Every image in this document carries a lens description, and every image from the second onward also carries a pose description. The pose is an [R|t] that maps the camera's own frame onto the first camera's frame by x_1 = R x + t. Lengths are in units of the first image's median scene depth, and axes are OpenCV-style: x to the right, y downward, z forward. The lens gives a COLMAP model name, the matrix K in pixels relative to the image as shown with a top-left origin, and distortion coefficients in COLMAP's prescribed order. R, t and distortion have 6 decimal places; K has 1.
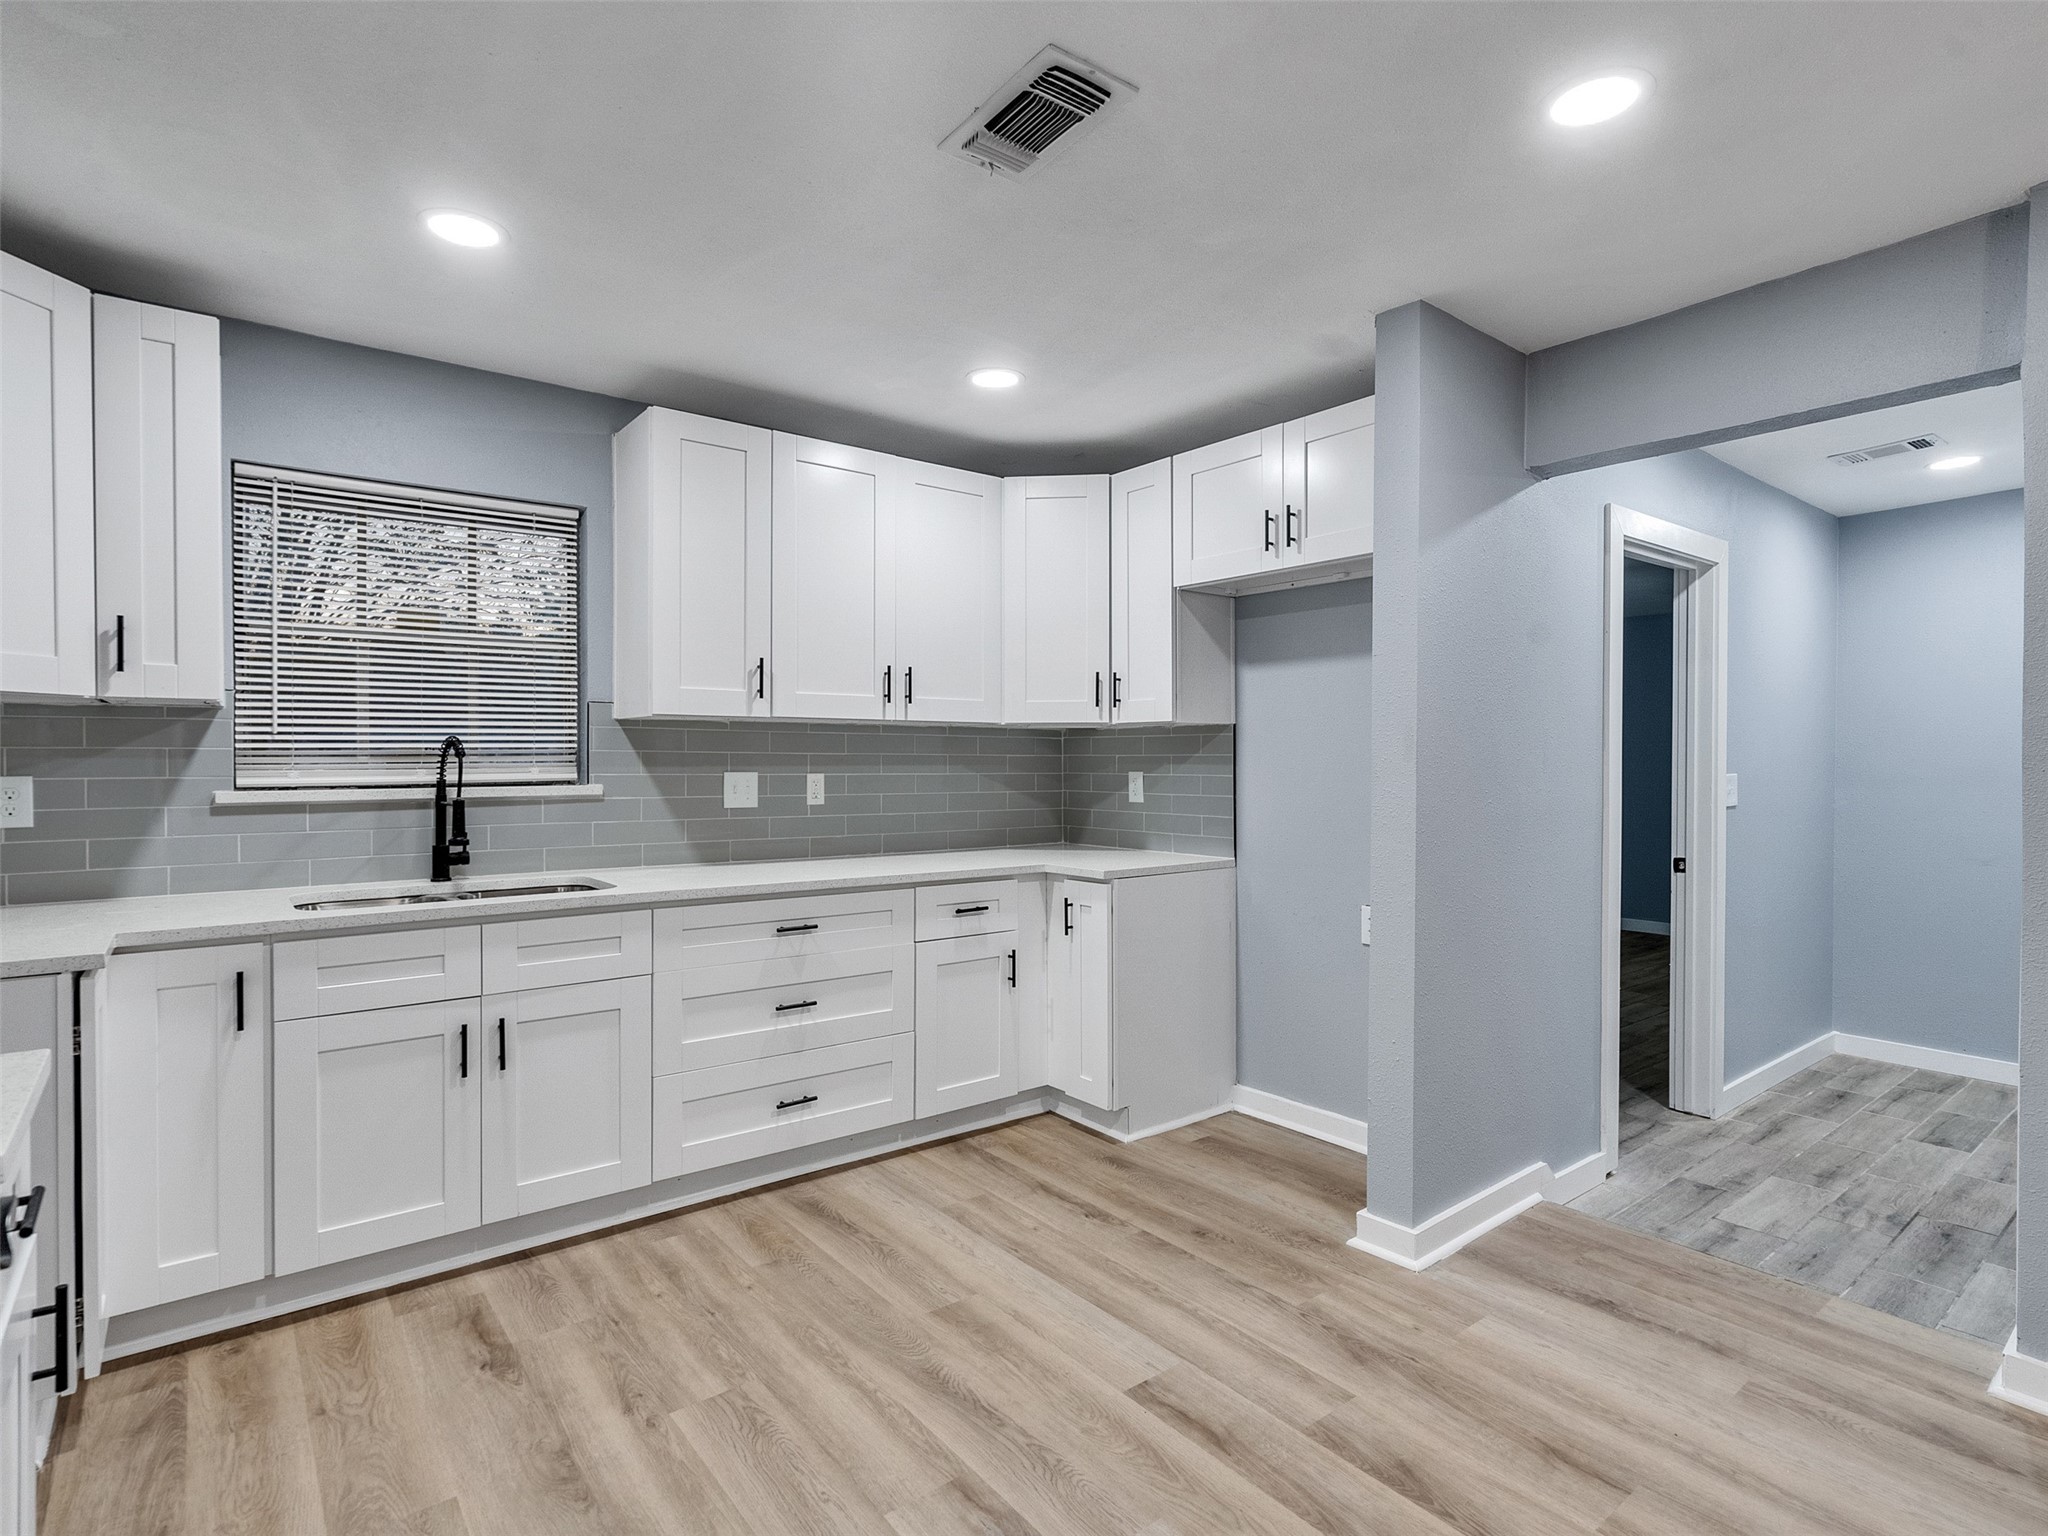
lens RADIAL K [[1045.5, 0, 1012.7], [0, 1045.5, 766.3], [0, 0, 1]] dist [-0.007282, 0.002249]
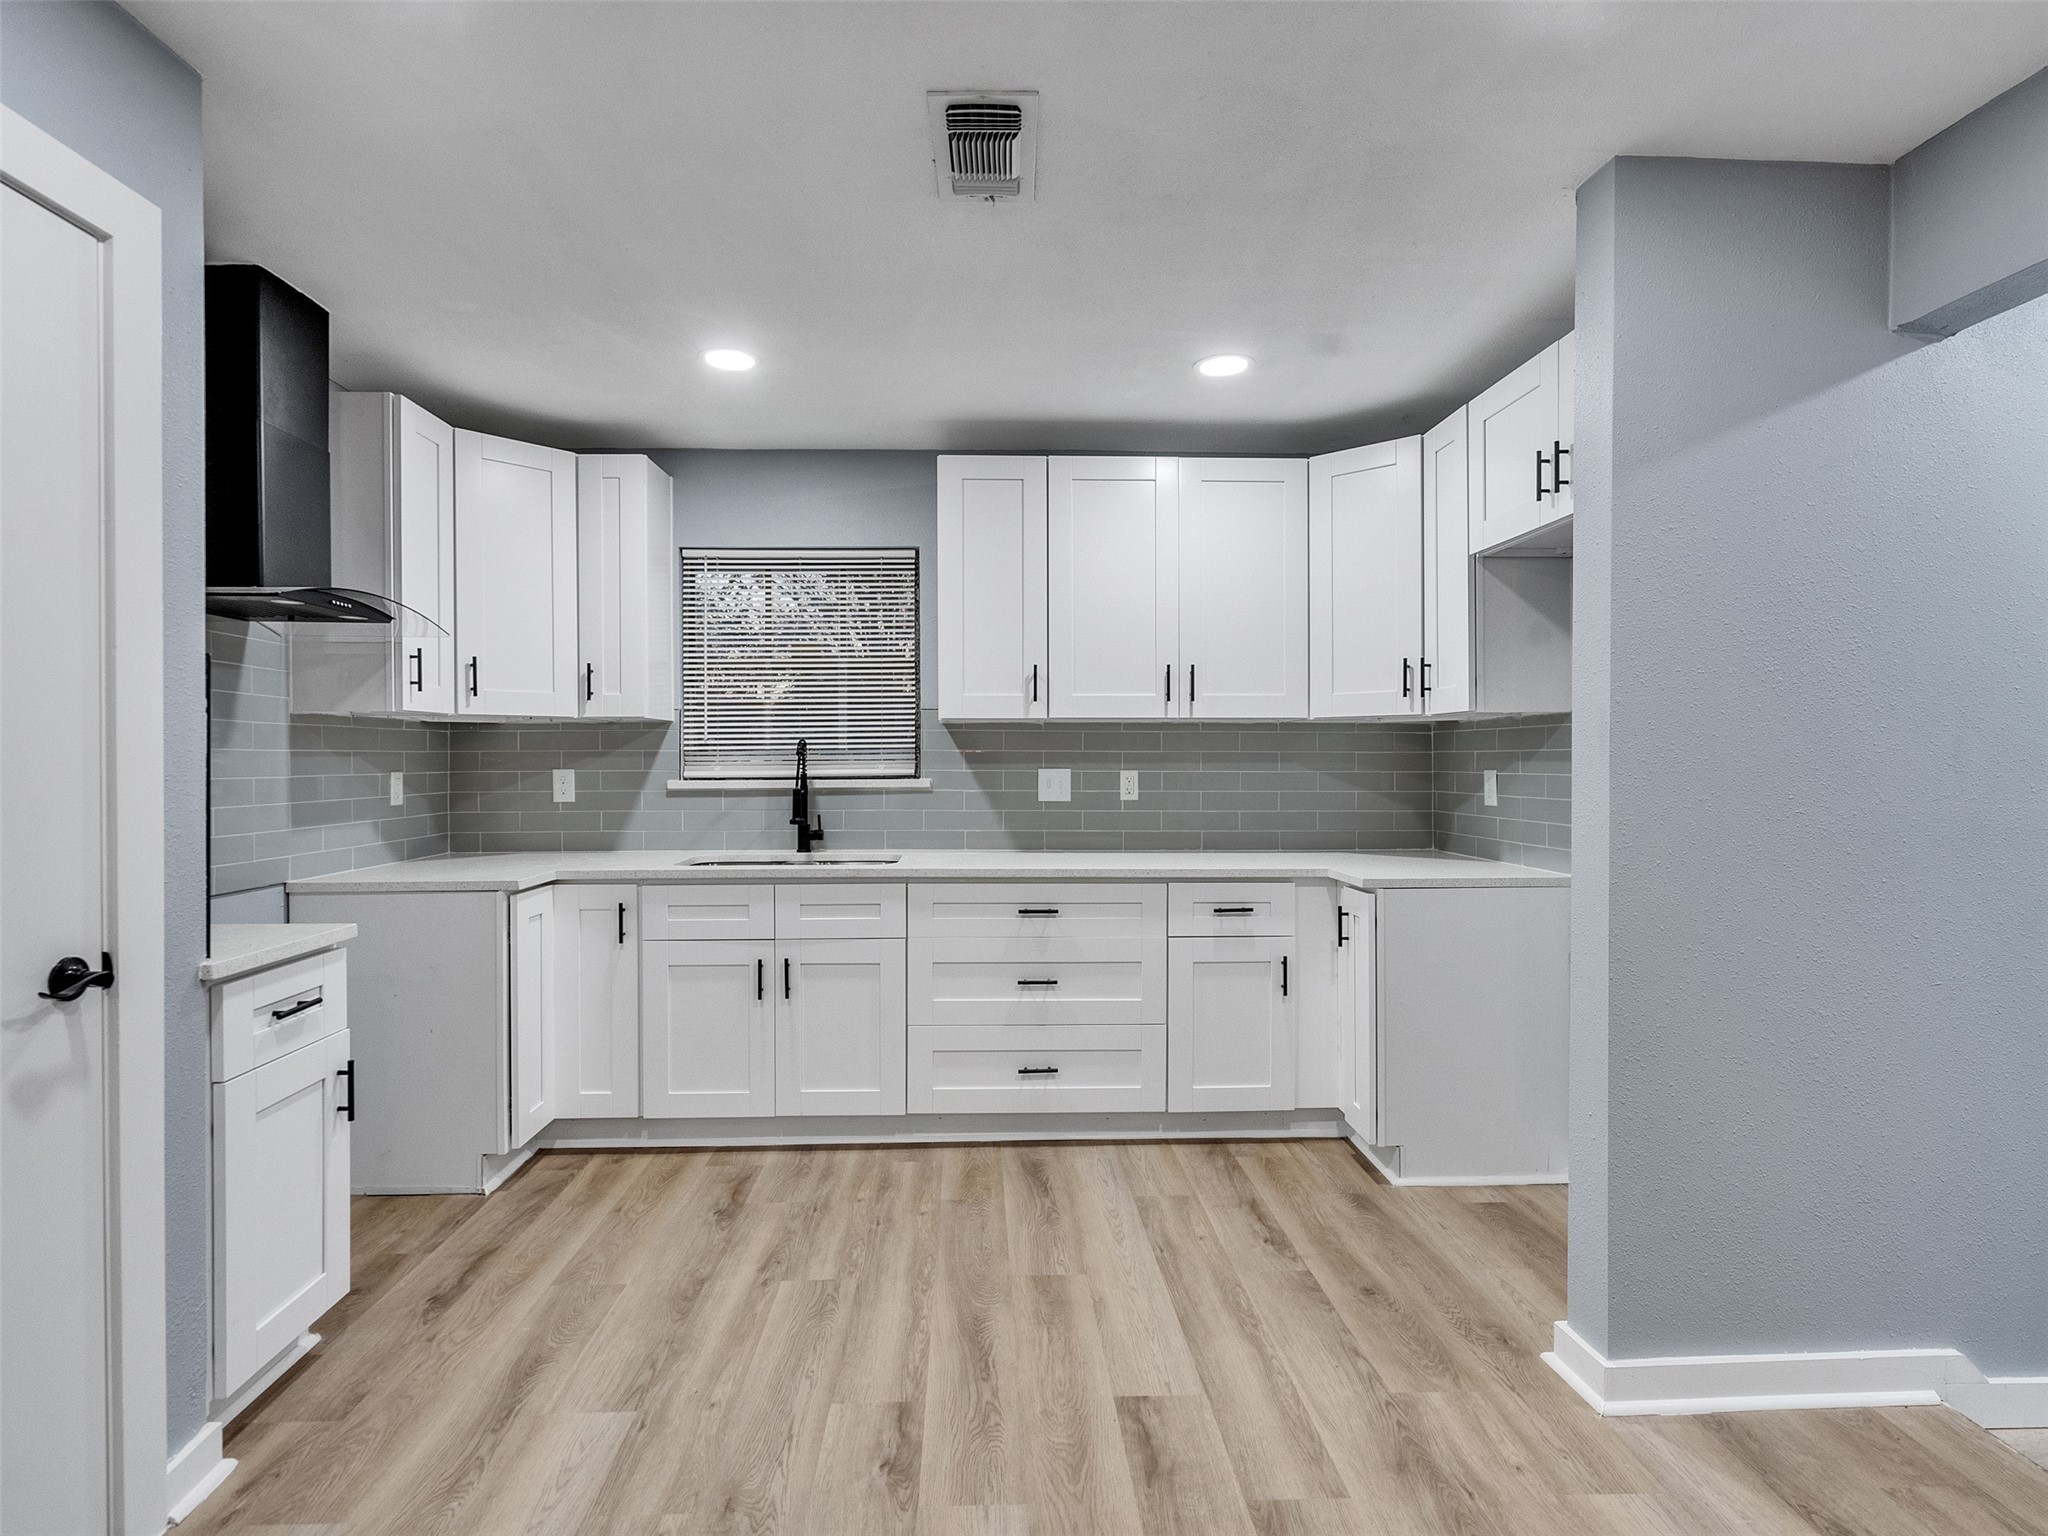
lens RADIAL K [[1045.5, 0, 1004.5], [0, 1045.5, 766.0], [0, 0, 1]] dist [-0.007282, 0.002249]
pose [[0.808953, 0.001416, -0.587871, 0.451109], [-0.001030, 0.999999, 0.000991, 0.002054], [0.587872, -0.000196, 0.808954, 0.106006]]
